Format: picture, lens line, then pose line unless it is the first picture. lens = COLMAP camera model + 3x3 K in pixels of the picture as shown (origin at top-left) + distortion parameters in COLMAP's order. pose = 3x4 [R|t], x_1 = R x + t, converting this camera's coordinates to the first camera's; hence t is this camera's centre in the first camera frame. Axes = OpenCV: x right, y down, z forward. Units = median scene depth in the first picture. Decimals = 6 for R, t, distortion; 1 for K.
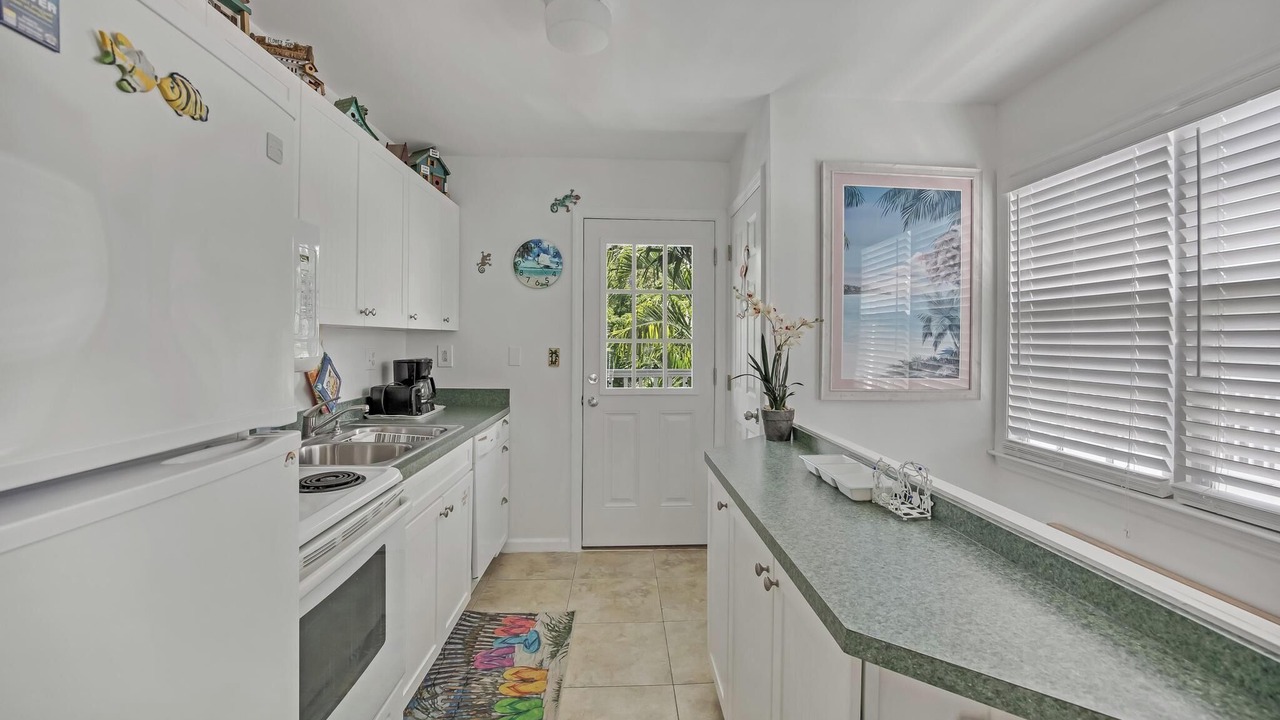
lens RADIAL K [[544.9, 0, 636.8], [0, 544.9, 347.2], [0, 0, 1]] dist [-0.045815, 0.003270]
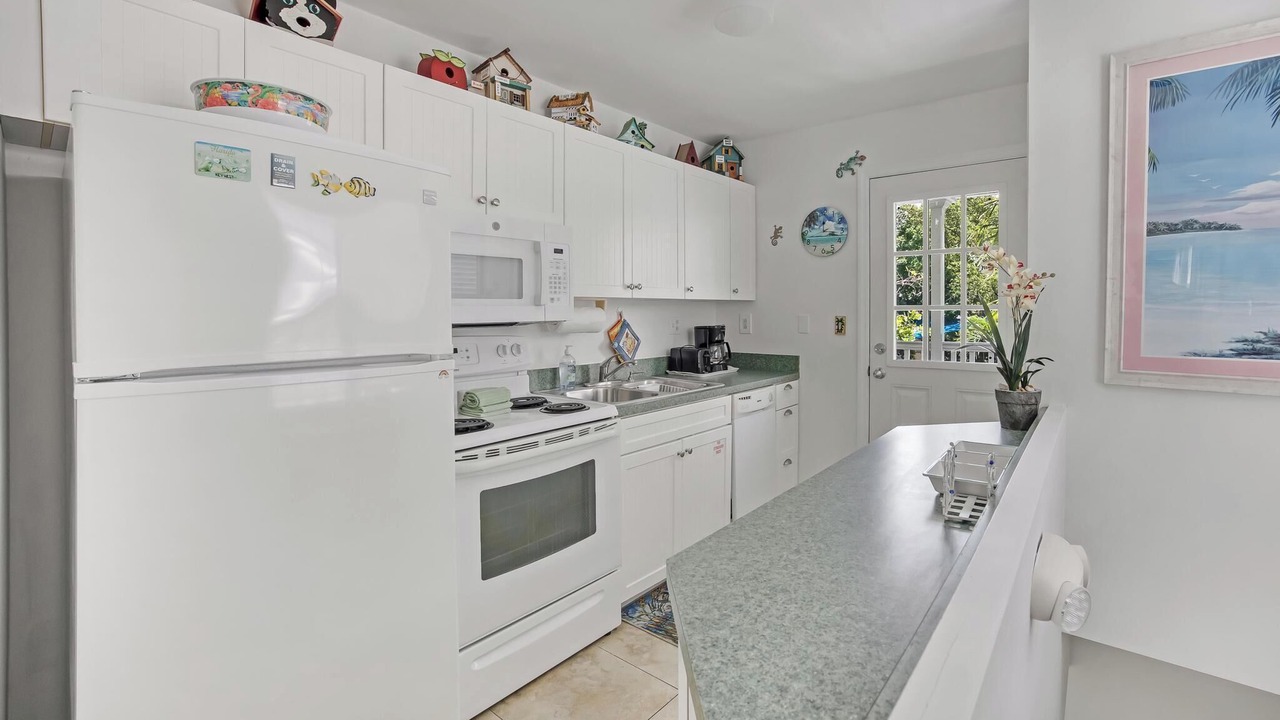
lens RADIAL K [[554.2, 0, 651.3], [0, 554.2, 323.7], [0, 0, 1]] dist [-0.020793, 0.001028]
pose [[0.745135, 0.005467, -0.666891, 0.281018], [0.001115, 0.999955, 0.009443, 0.006351], [0.666913, -0.007779, 0.745095, 0.031972]]
